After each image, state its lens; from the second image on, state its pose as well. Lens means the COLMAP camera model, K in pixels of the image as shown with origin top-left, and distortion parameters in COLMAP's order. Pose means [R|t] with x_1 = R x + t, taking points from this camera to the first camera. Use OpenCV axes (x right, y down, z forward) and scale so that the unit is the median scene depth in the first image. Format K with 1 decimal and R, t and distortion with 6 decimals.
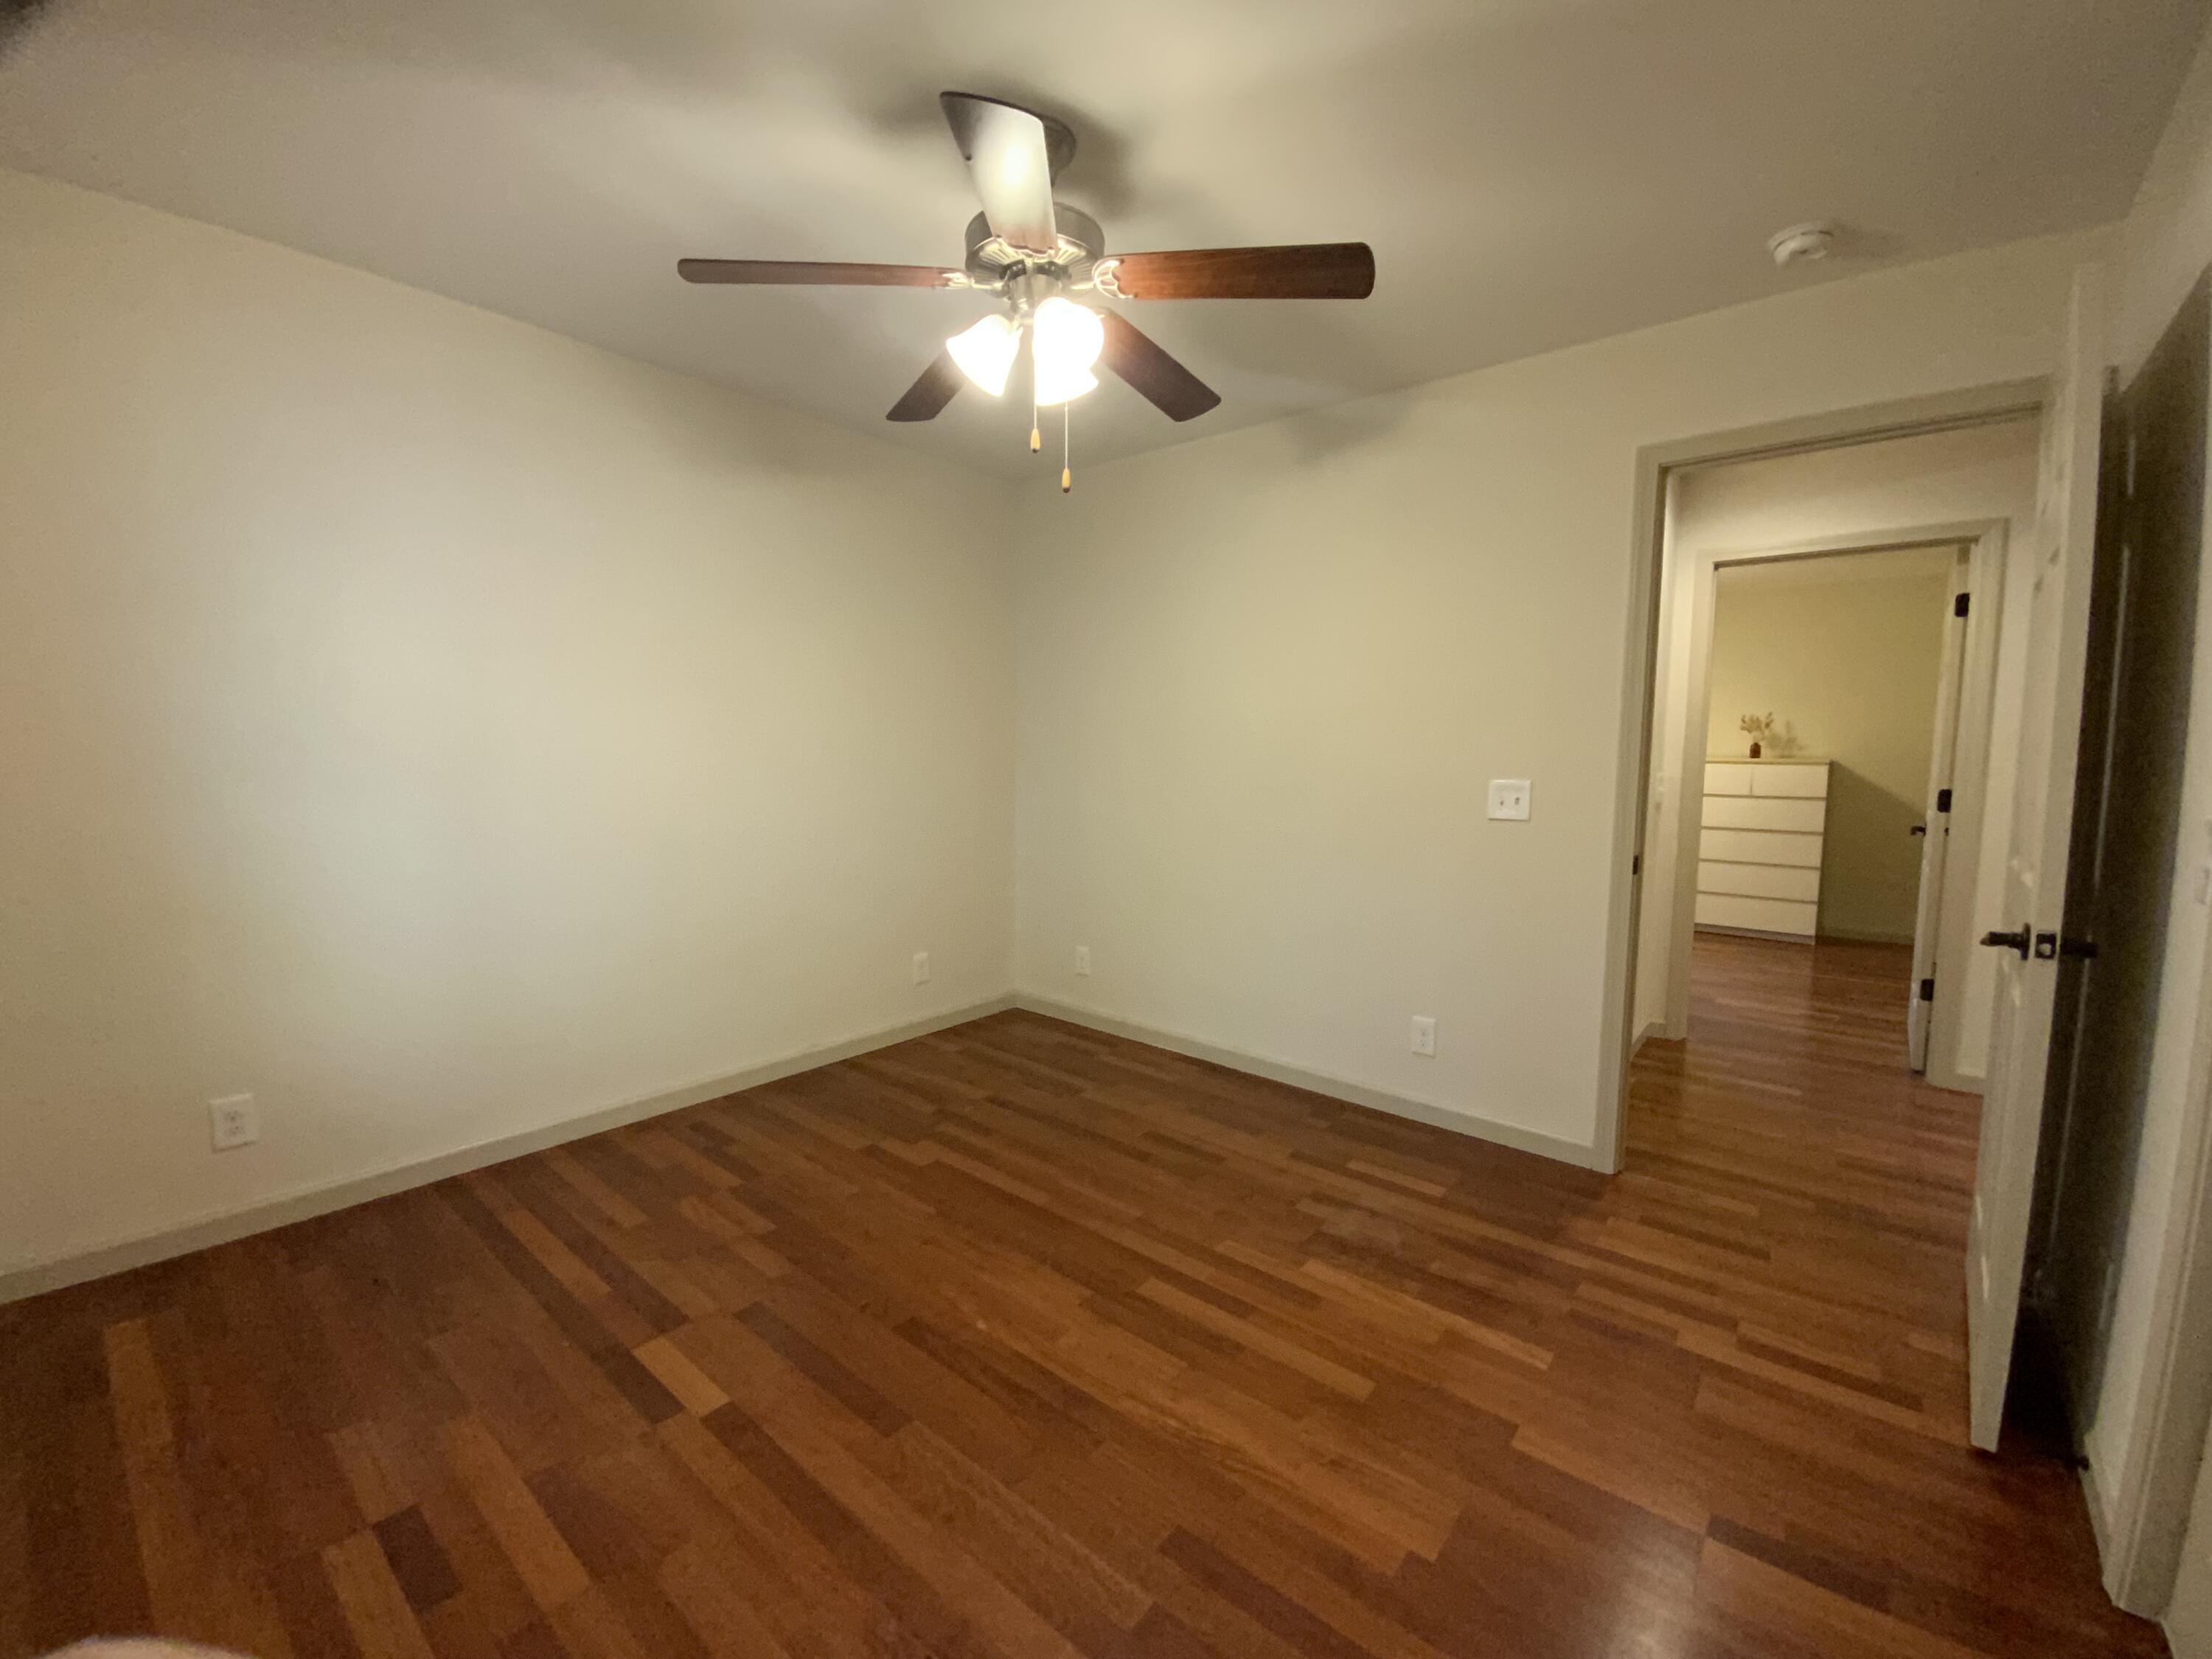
lens RADIAL K [[888.2, 0, 1117.9], [0, 888.2, 828.7], [0, 0, 1]] dist [-0.000543, -0.000099]
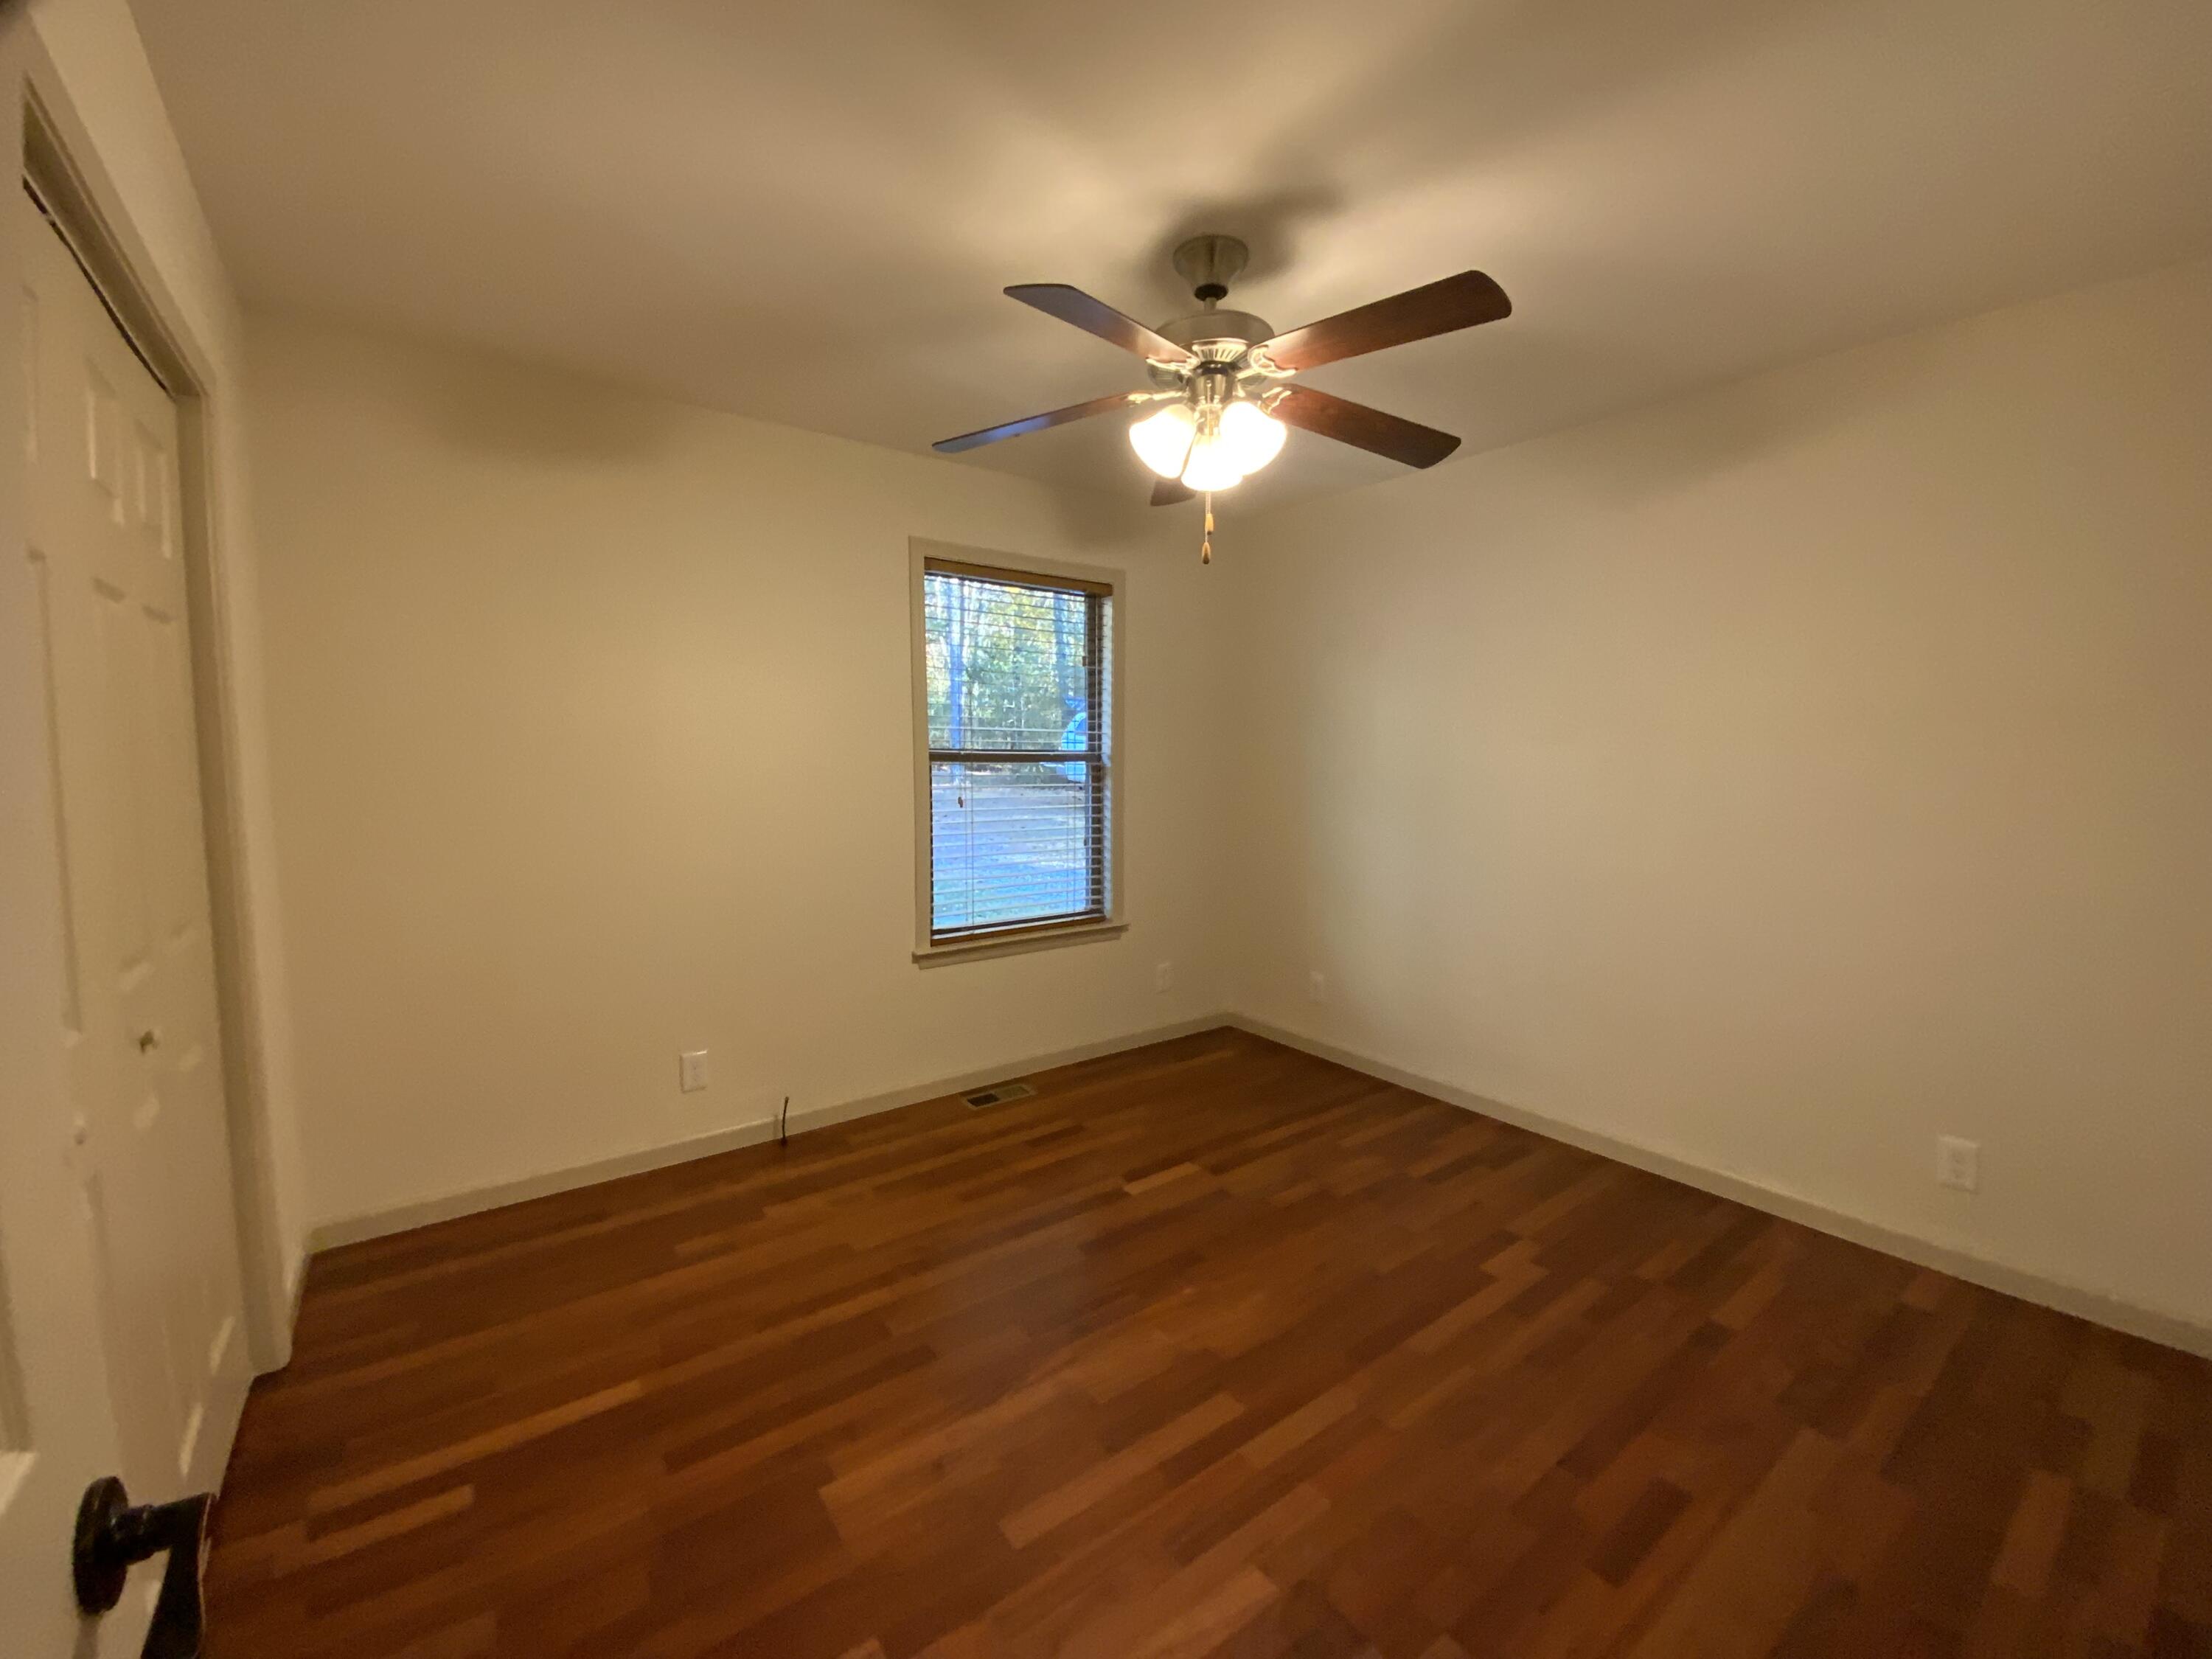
lens RADIAL K [[888.2, 0, 1117.9], [0, 888.2, 828.7], [0, 0, 1]] dist [-0.000543, -0.000099]
pose [[-0.239385, 0.058963, -0.969133, 0.827980], [-0.090836, 0.992416, 0.082817, -0.113530], [0.966666, 0.107857, -0.232213, 0.956386]]
